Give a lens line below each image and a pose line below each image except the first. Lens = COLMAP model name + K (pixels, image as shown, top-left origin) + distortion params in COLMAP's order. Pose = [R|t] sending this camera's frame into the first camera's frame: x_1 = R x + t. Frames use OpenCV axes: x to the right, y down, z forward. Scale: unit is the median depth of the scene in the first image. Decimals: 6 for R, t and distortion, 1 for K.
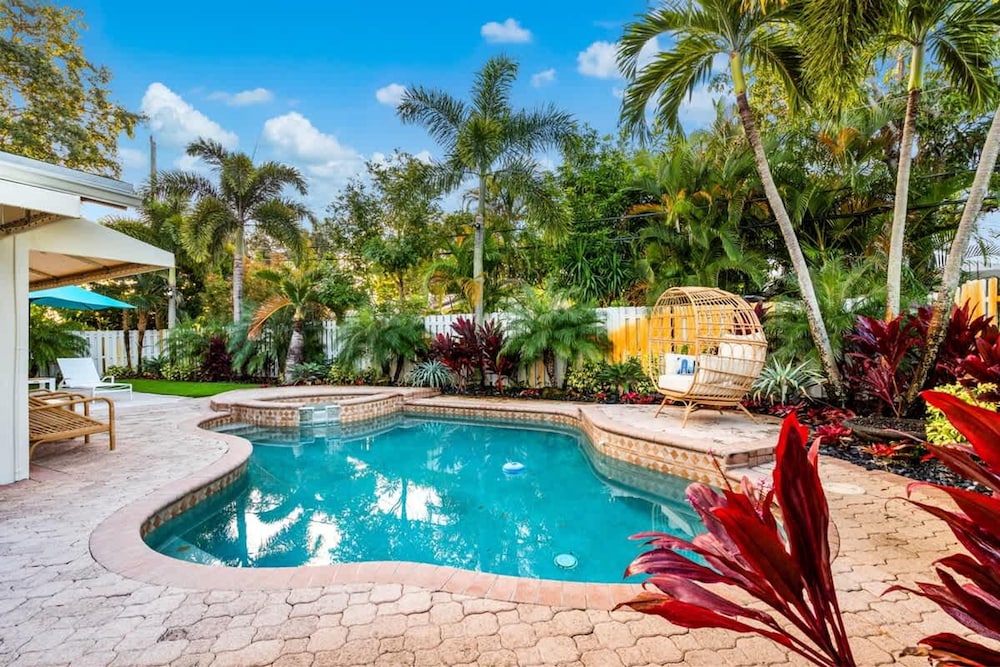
lens RADIAL K [[454.2, 0, 499.5], [0, 454.2, 337.1], [0, 0, 1]] dist [-0.001848, 0.000611]
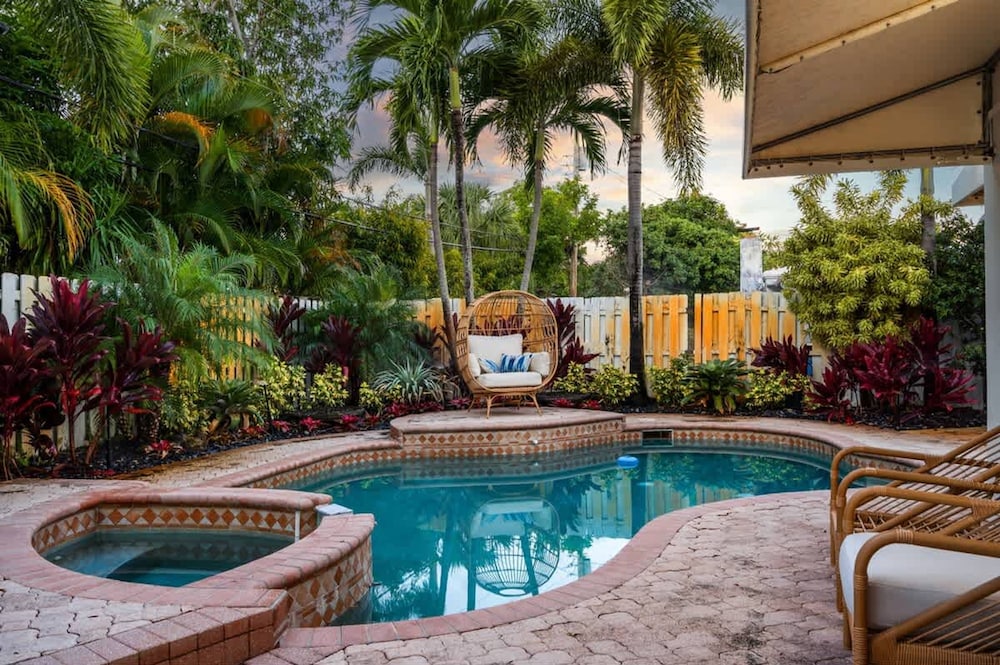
lens RADIAL K [[839.1, 0, 496.5], [0, 839.1, 335.9], [0, 0, 1]] dist [0.008359, 0.001118]
pose [[-0.198627, 0.017411, 0.979921, -0.897334], [0.006364, 0.999844, -0.016476, 0.017979], [-0.980055, 0.002963, -0.198707, 0.833942]]
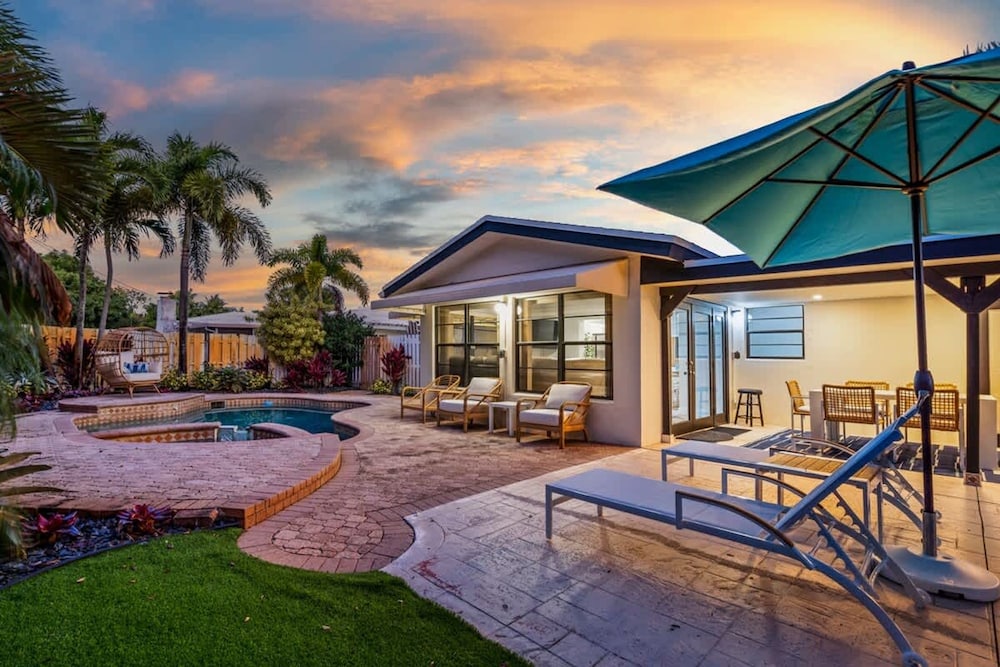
lens RADIAL K [[462.8, 0, 492.4], [0, 462.8, 362.9], [0, 0, 1]] dist [-0.001842, -0.000136]
pose [[-0.953694, -0.002643, 0.300766, -0.938772], [-0.003465, 0.999992, -0.002200, 0.023966], [-0.300758, -0.003140, -0.953695, 1.415425]]
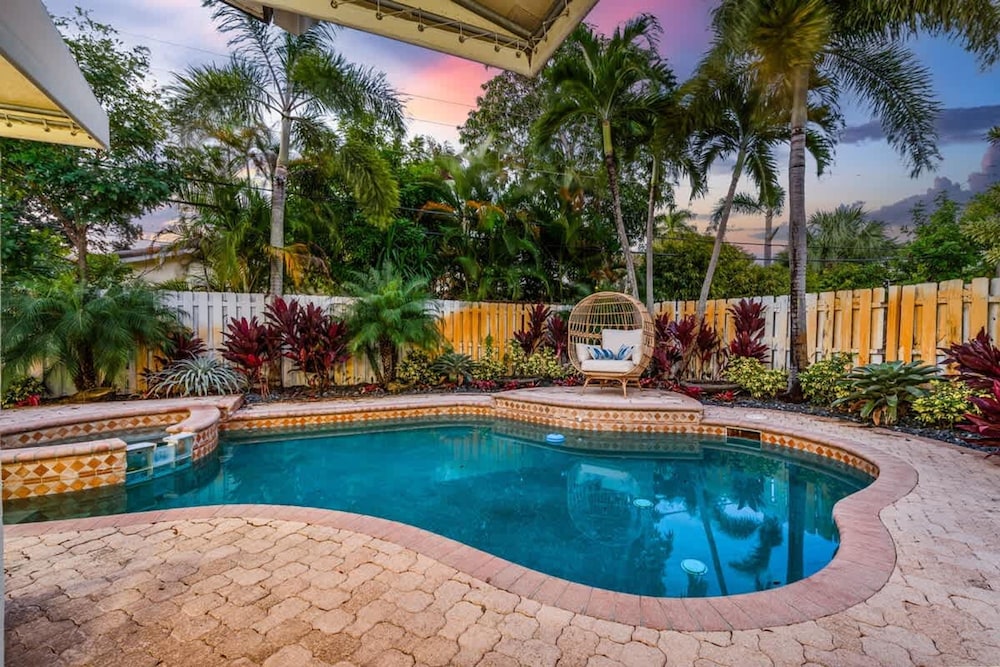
lens RADIAL K [[454.2, 0, 499.5], [0, 454.2, 337.1], [0, 0, 1]] dist [-0.001848, 0.000611]
pose [[0.625031, 0.005863, 0.780578, -0.474491], [-0.019352, 0.999781, 0.007986, 0.008099], [-0.780360, -0.020097, 0.625008, 0.249976]]
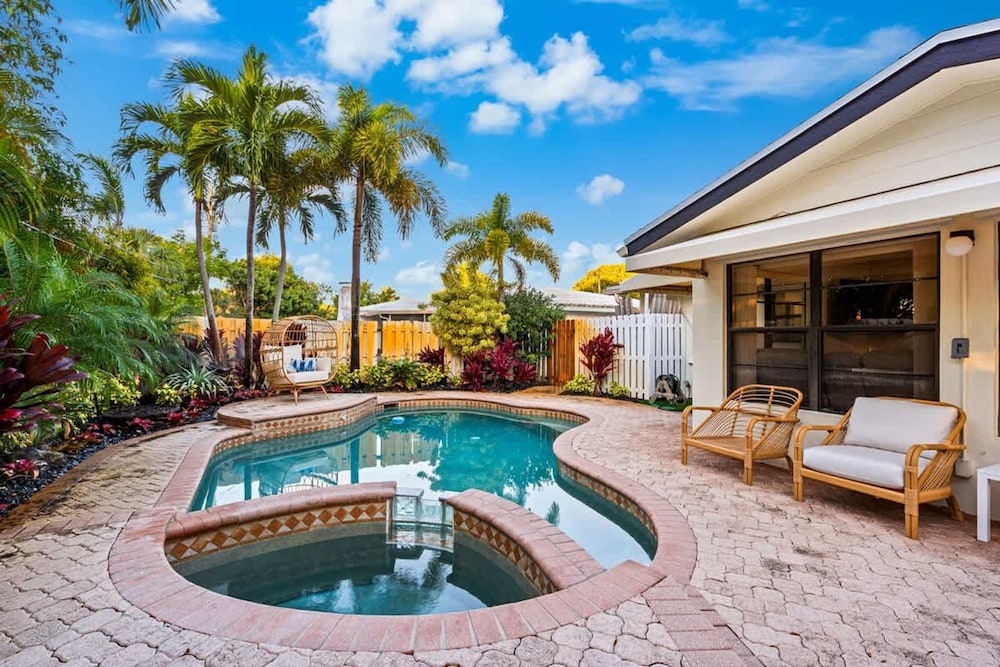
lens RADIAL K [[454.2, 0, 499.5], [0, 454.2, 337.1], [0, 0, 1]] dist [-0.001848, 0.000611]
pose [[-0.820977, 0.016150, 0.570733, -0.600439], [0.005943, 0.999787, -0.019743, 0.000161], [-0.570930, -0.012817, -0.820899, 1.112615]]
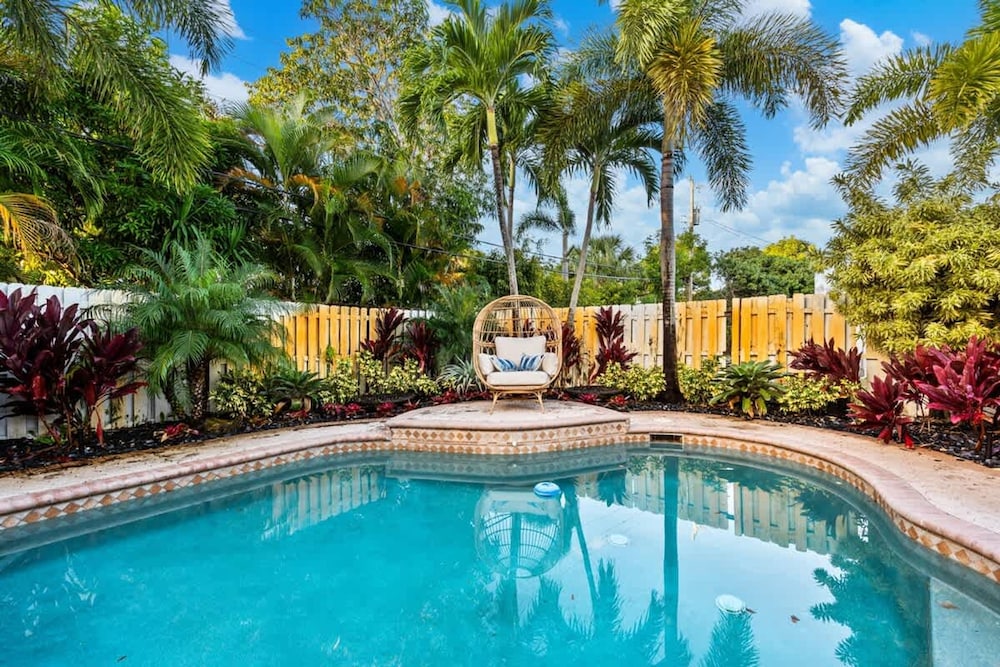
lens RADIAL K [[452.0, 0, 498.8], [0, 452.0, 336.2], [0, 0, 1]] dist [-0.003755, 0.000875]
pose [[0.163275, 0.017981, 0.986417, -0.438117], [-0.002109, 0.999838, -0.017876, 0.008744], [-0.986578, 0.000839, 0.163286, 0.502713]]
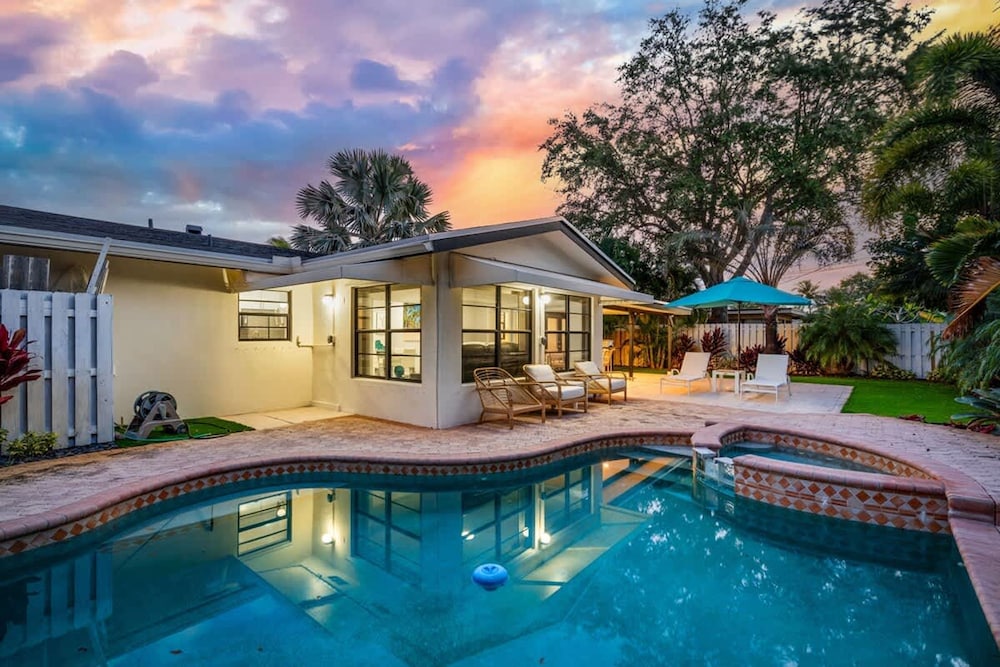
lens RADIAL K [[454.2, 0, 499.5], [0, 454.2, 337.1], [0, 0, 1]] dist [-0.001848, 0.000611]
pose [[-0.209957, 0.017449, -0.977555, 0.230958], [0.012728, 0.999805, 0.015113, -0.018850], [0.977628, -0.009269, -0.210138, 0.691813]]
